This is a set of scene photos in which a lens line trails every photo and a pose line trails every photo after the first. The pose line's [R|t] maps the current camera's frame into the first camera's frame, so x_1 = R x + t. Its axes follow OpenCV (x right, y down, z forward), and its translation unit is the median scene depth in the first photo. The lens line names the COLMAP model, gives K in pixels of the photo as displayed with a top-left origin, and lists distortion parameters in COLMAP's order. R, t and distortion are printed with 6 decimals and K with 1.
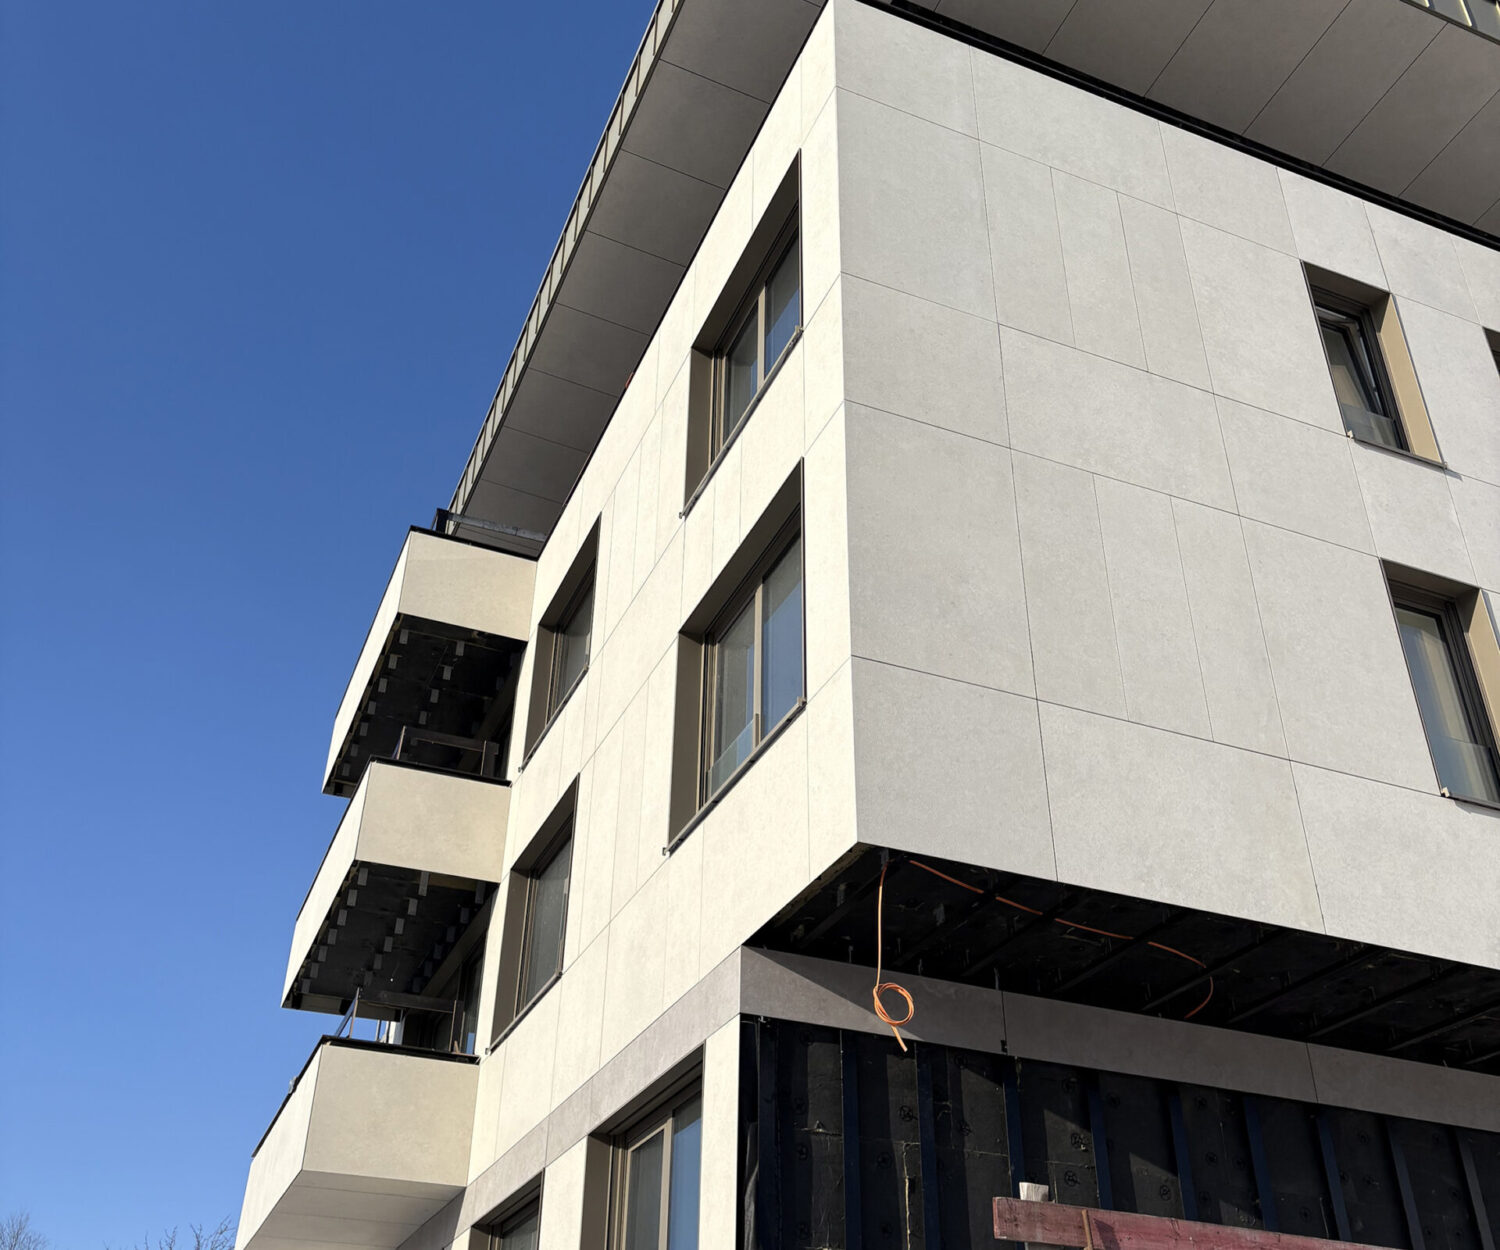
lens RADIAL K [[1489.3, 0, 749.2], [0, 1489.3, 667.0], [0, 0, 1]] dist [0.096824, -0.318913]
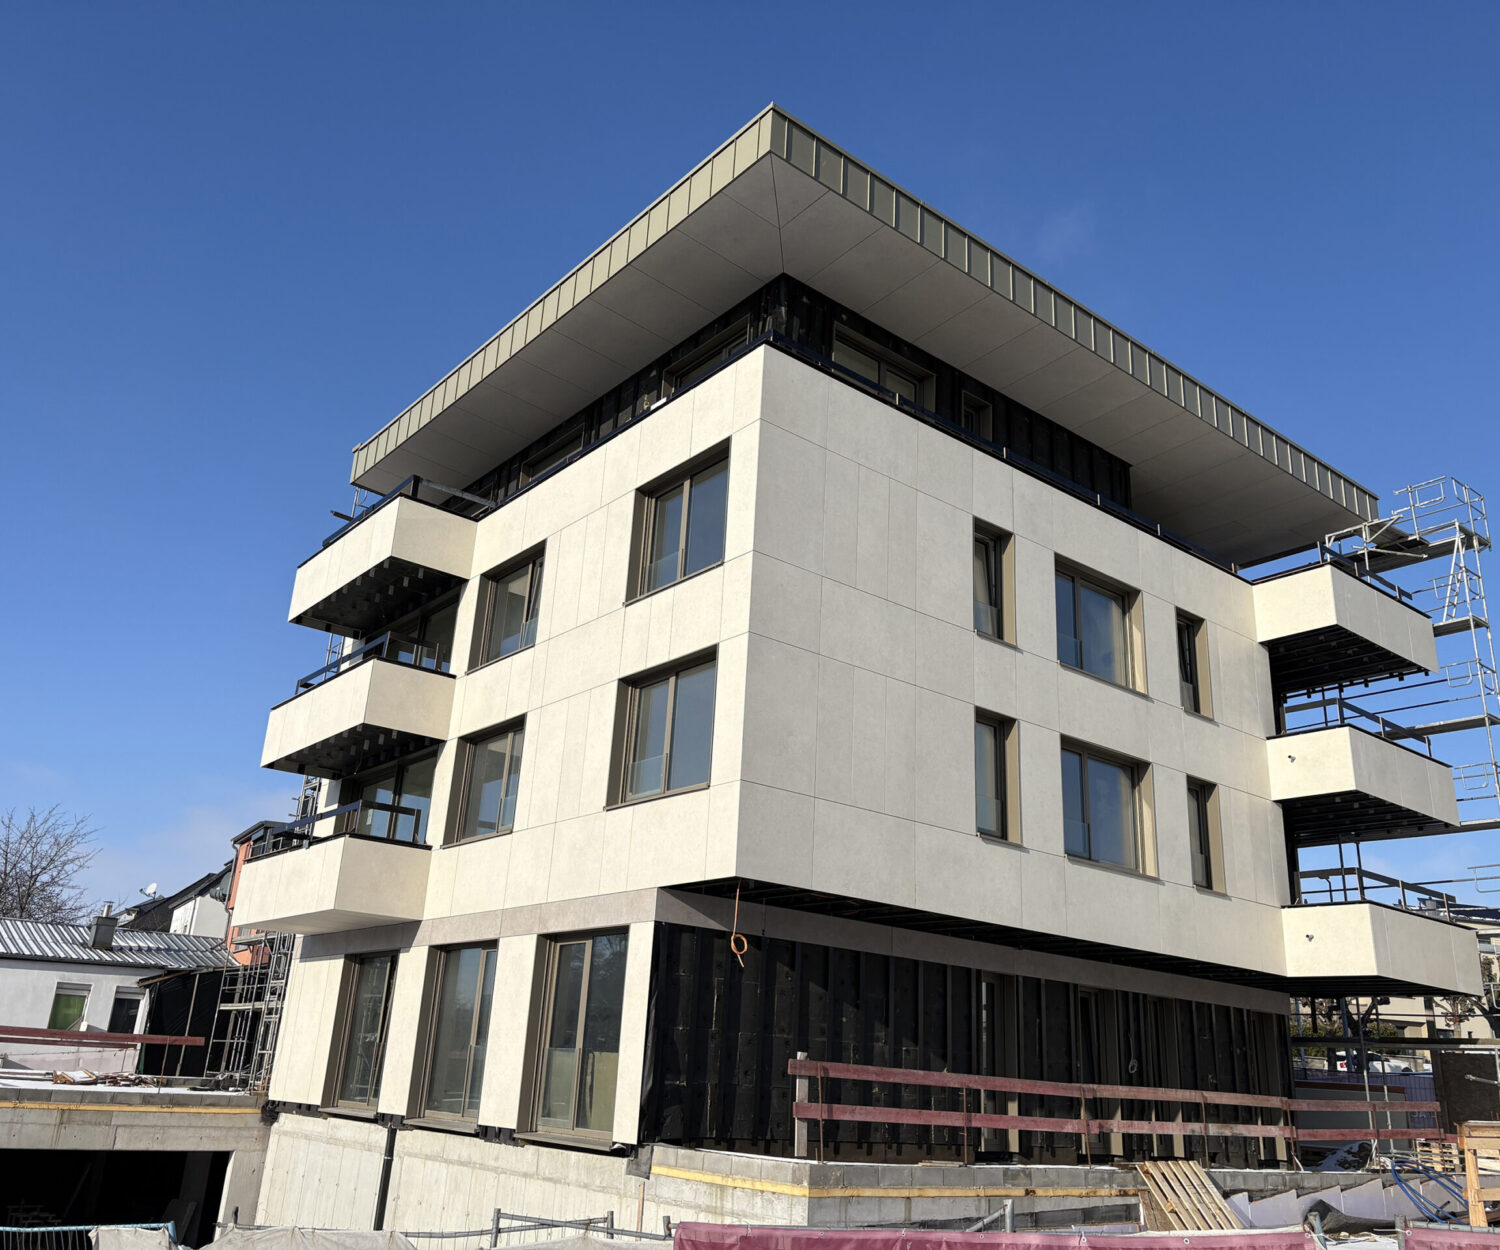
lens RADIAL K [[1252.3, 0, 742.2], [0, 1252.3, 647.3], [0, 0, 1]] dist [0.077685, -0.092343]
pose [[0.958425, 0.128806, 0.254620, -0.323270], [-0.184590, 0.960334, 0.209012, -0.445387], [-0.217598, -0.247322, 0.944184, -0.515188]]
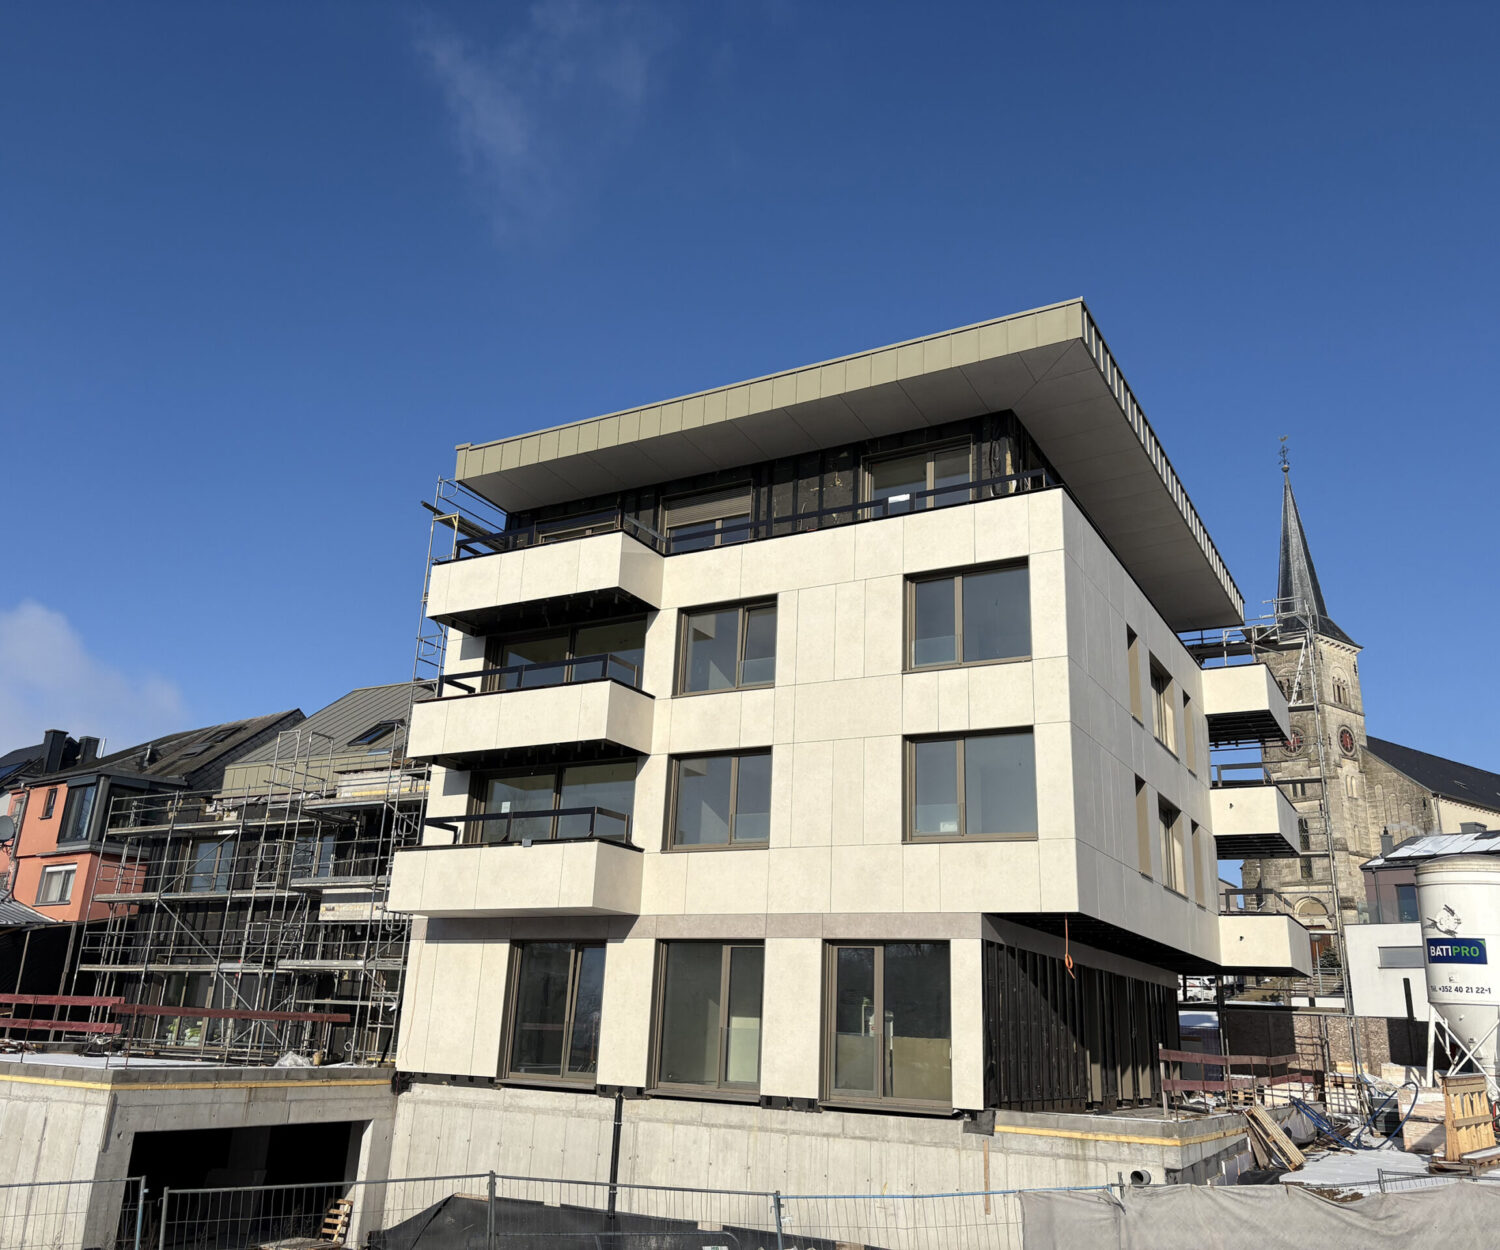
lens RADIAL K [[1243.2, 0, 750.0], [0, 1243.2, 625.0], [0, 0, 1]] dist [0.011893, 0.010748]
pose [[0.788473, 0.211710, 0.577486, -1.456962], [-0.350727, 0.926049, 0.139371, -0.386368], [-0.505274, -0.312429, 0.804417, -0.365858]]
